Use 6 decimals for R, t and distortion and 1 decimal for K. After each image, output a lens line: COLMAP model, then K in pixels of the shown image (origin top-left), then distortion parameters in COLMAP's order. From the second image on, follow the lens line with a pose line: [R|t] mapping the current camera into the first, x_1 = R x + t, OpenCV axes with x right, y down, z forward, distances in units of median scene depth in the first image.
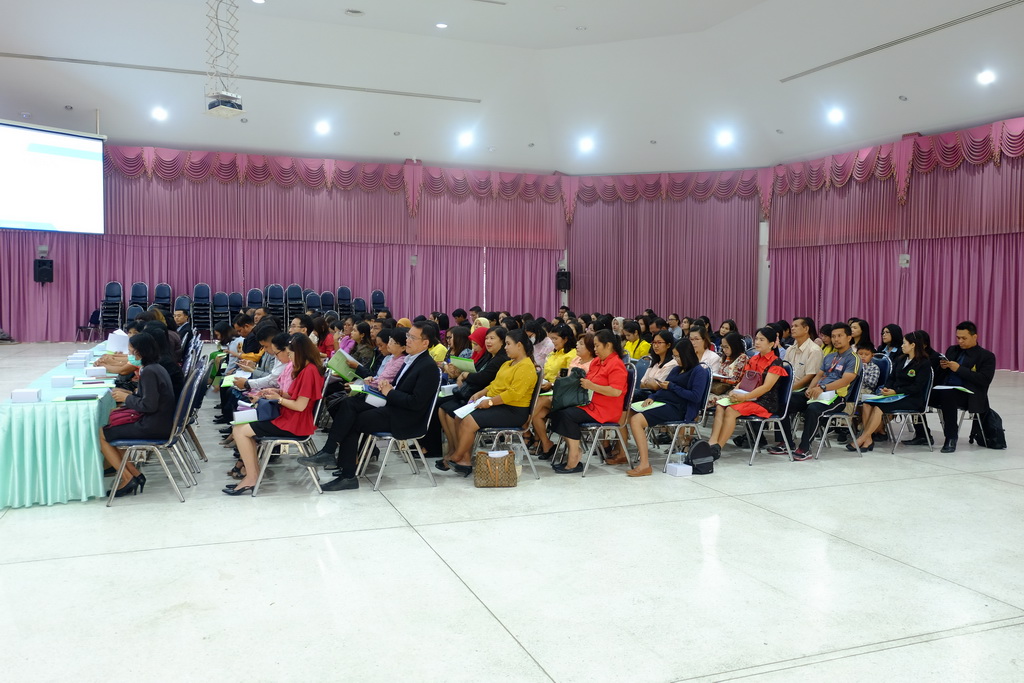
lens RADIAL K [[861.6, 0, 510.9], [0, 861.6, 340.5], [0, 0, 1]] dist [0.059086, 0.001063]
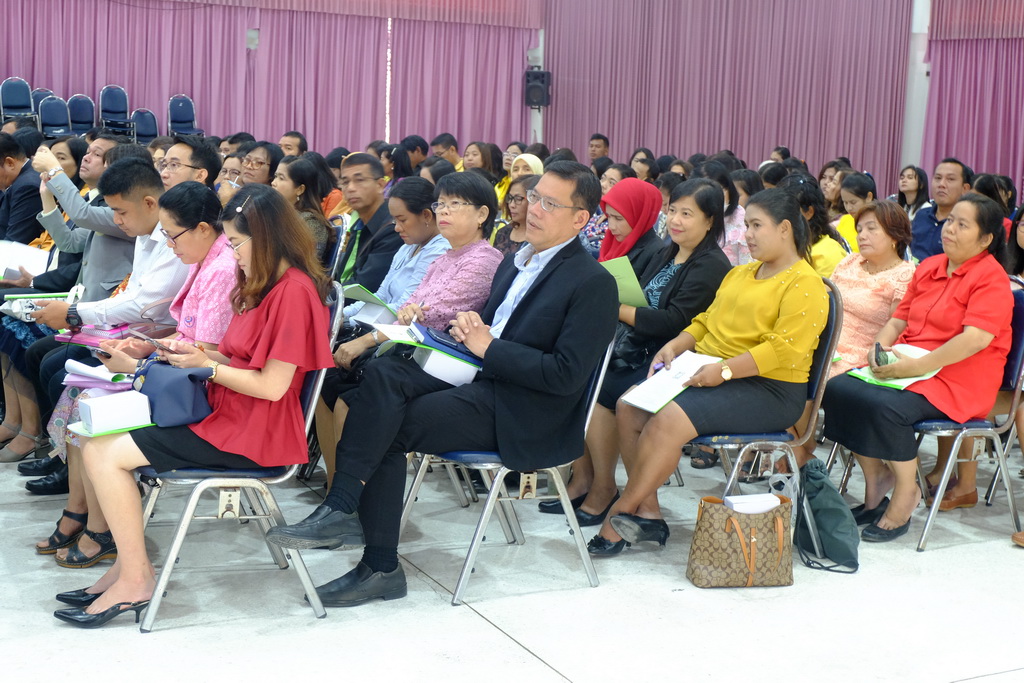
lens RADIAL K [[1428.7, 0, 512.2], [0, 1428.7, 341.3], [0, 0, 1]] dist [0.014921, 0.000000]
pose [[0.991344, 0.008935, 0.130984, -0.206994], [-0.022069, 0.994826, 0.099165, -0.004928], [-0.129420, -0.101197, 0.986412, 0.367306]]
